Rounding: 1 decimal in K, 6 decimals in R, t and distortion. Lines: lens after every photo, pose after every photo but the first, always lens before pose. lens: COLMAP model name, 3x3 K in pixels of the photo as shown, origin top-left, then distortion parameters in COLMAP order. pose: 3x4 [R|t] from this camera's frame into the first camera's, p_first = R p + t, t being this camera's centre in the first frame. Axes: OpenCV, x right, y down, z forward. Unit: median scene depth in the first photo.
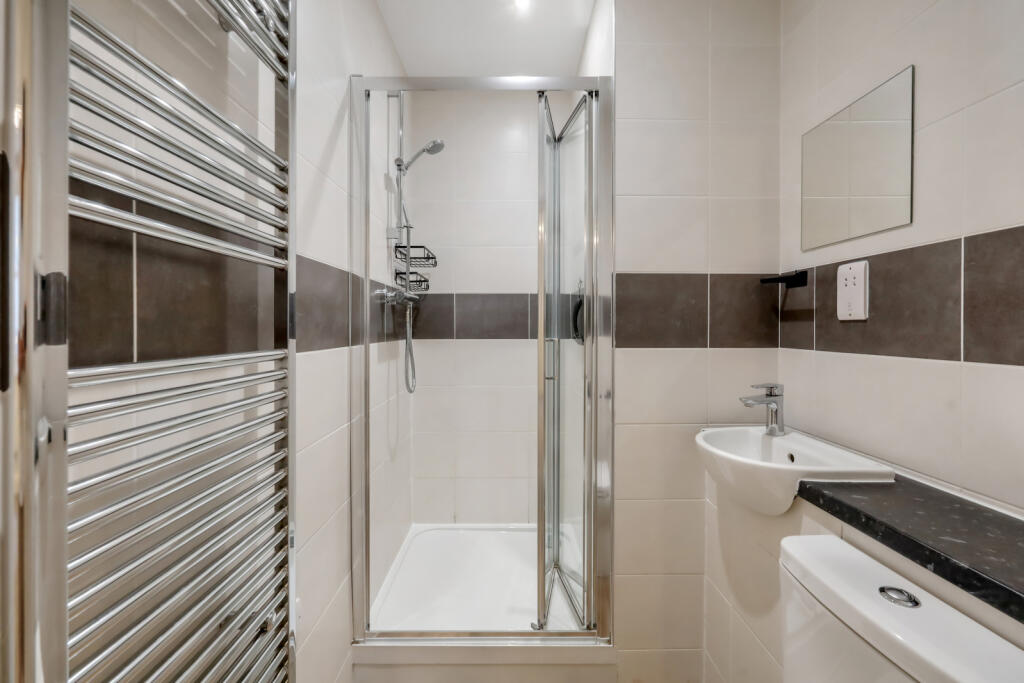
lens RADIAL K [[421.7, 0, 509.4], [0, 421.7, 332.6], [0, 0, 1]] dist [-0.000440, -0.000241]
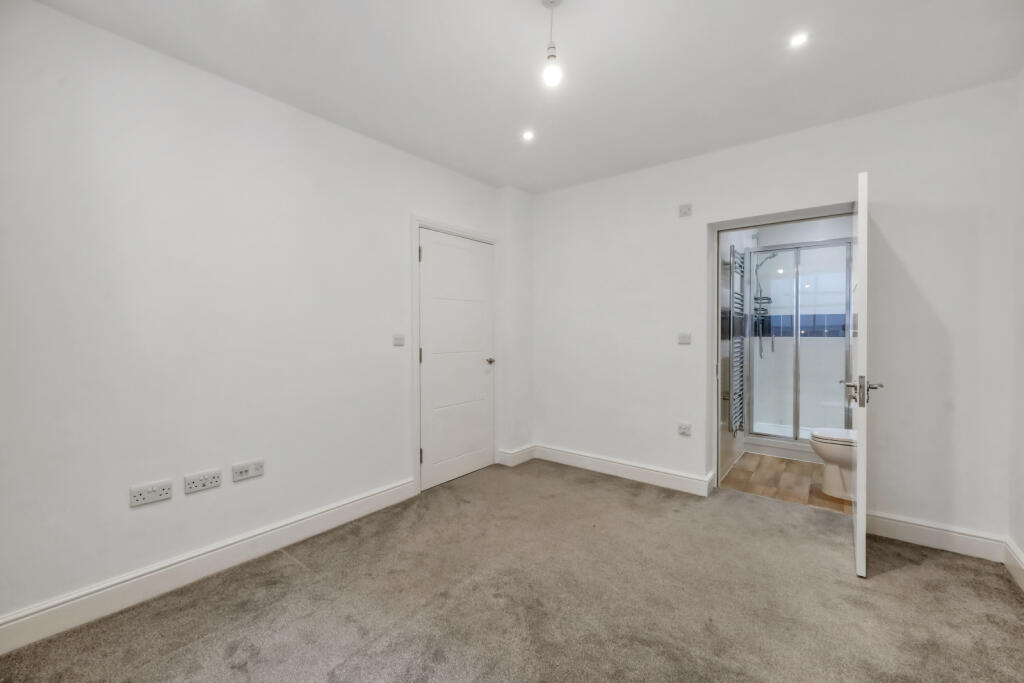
lens RADIAL K [[421.7, 0, 509.4], [0, 421.7, 332.6], [0, 0, 1]] dist [-0.000440, -0.000241]
pose [[0.785828, 0.000411, -0.618445, 0.126061], [-0.003362, 0.999988, -0.003607, 0.007513], [0.618436, 0.004914, 0.785820, -1.814338]]
